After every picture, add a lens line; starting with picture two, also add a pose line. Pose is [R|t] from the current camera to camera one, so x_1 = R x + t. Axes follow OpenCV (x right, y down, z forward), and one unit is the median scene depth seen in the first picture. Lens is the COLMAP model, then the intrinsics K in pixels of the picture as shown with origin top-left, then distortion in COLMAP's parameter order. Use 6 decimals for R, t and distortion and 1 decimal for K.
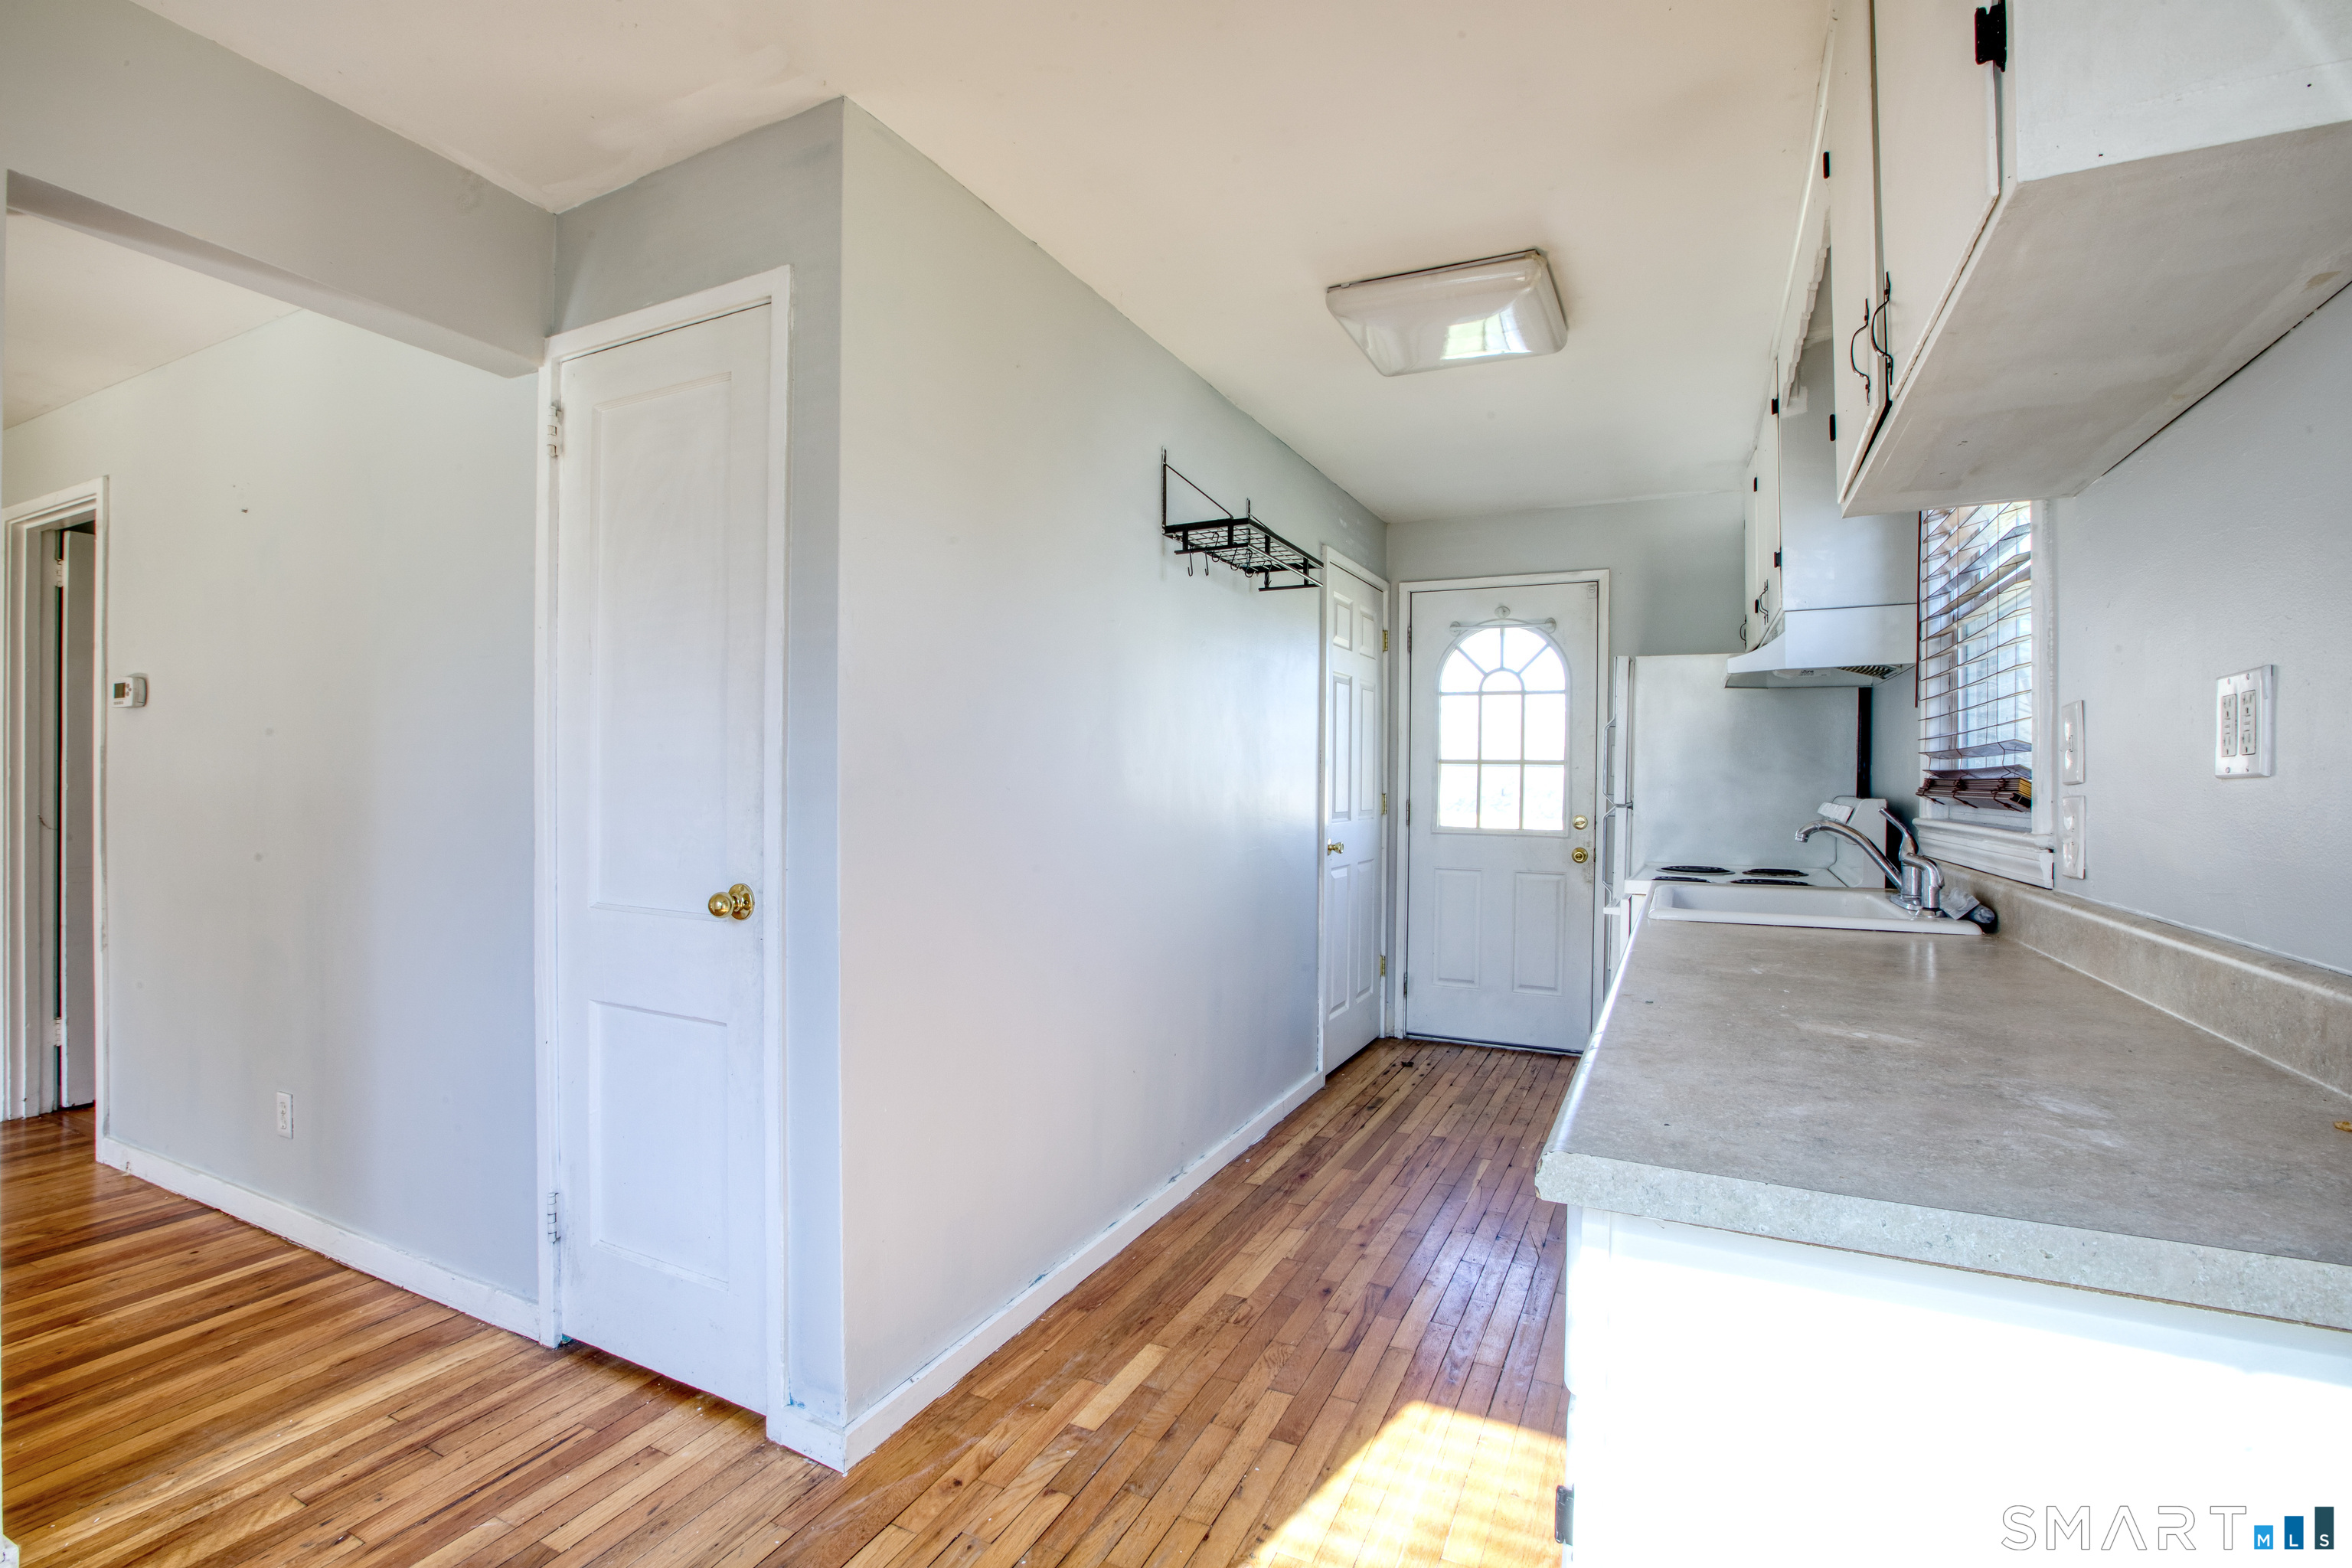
lens RADIAL K [[1072.7, 0, 1176.8], [0, 1072.7, 785.6], [0, 0, 1]] dist [-0.048325, 0.013864]
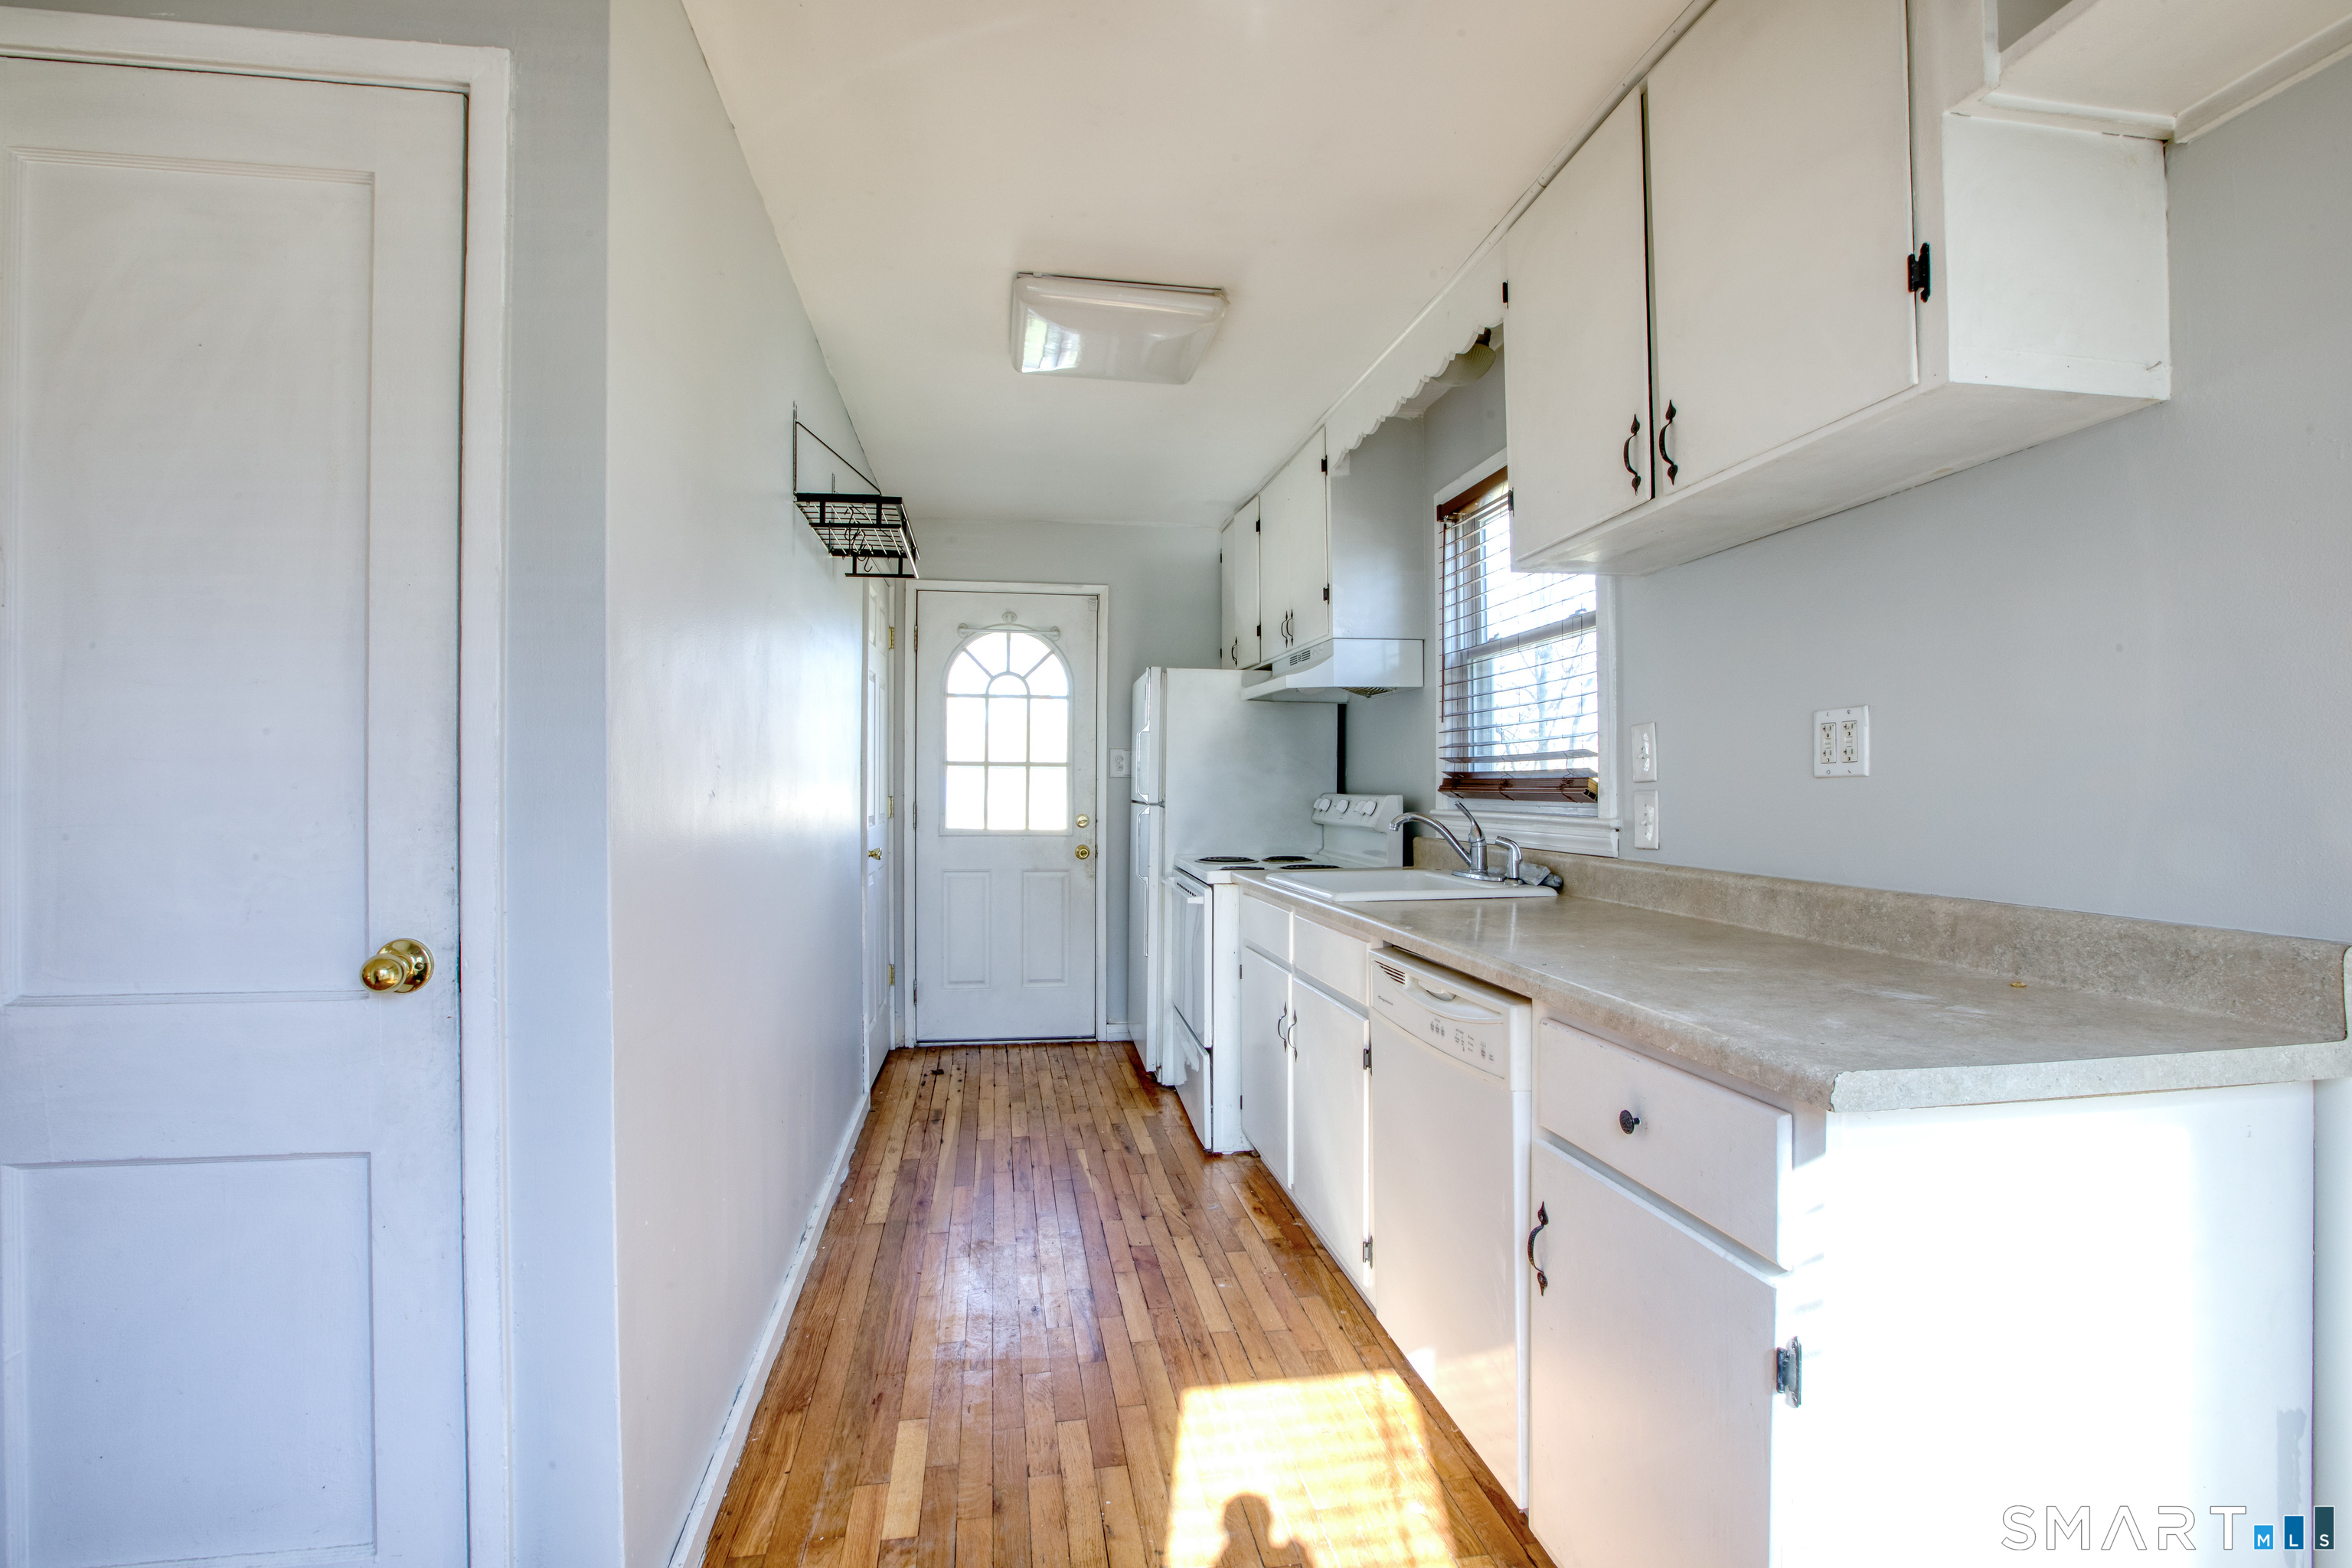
lens RADIAL K [[1072.7, 0, 1172.4], [0, 1072.7, 787.5], [0, 0, 1]] dist [-0.048325, 0.013864]
pose [[0.811739, -0.008394, 0.583961, -0.250736], [0.008552, 0.999960, 0.002487, -0.001340], [-0.583958, 0.002975, 0.811778, 0.110441]]
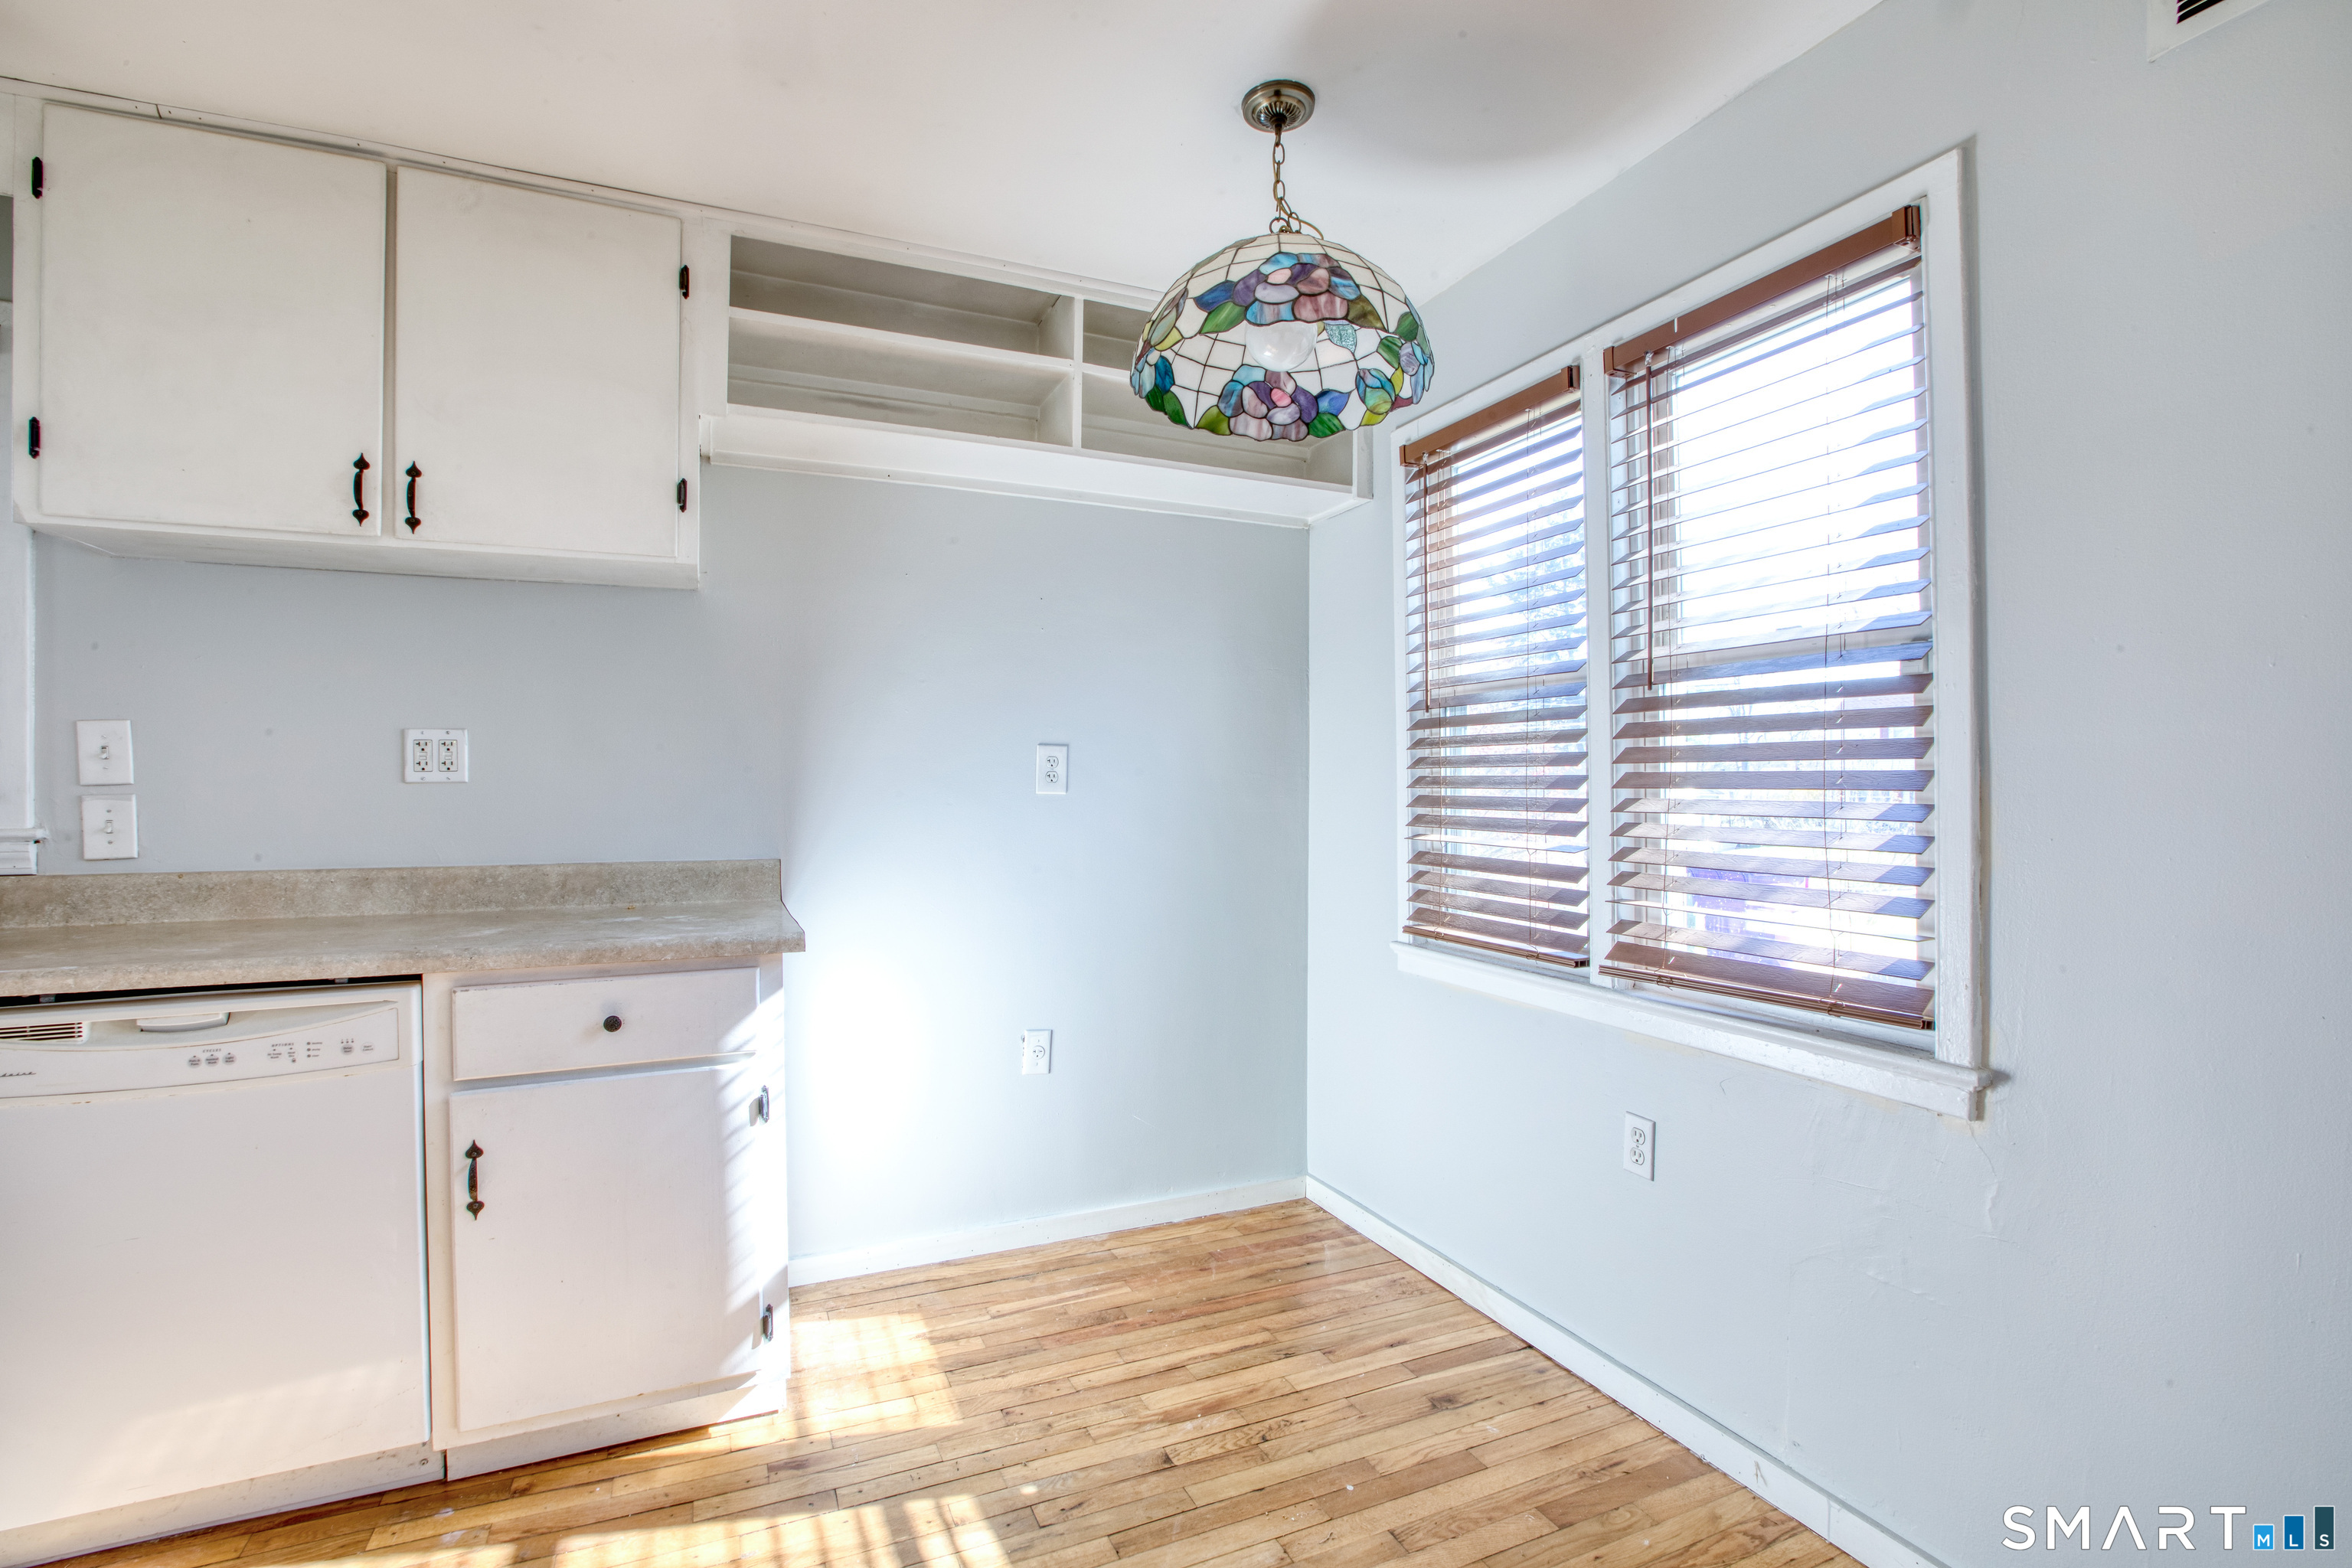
lens RADIAL K [[1072.7, 0, 1168.8], [0, 1072.7, 785.3], [0, 0, 1]] dist [-0.048325, 0.013864]
pose [[-0.773026, -0.003048, 0.634367, -0.475555], [-0.002441, 0.999995, 0.001830, -0.003200], [-0.634370, -0.000134, -0.773030, 0.593633]]
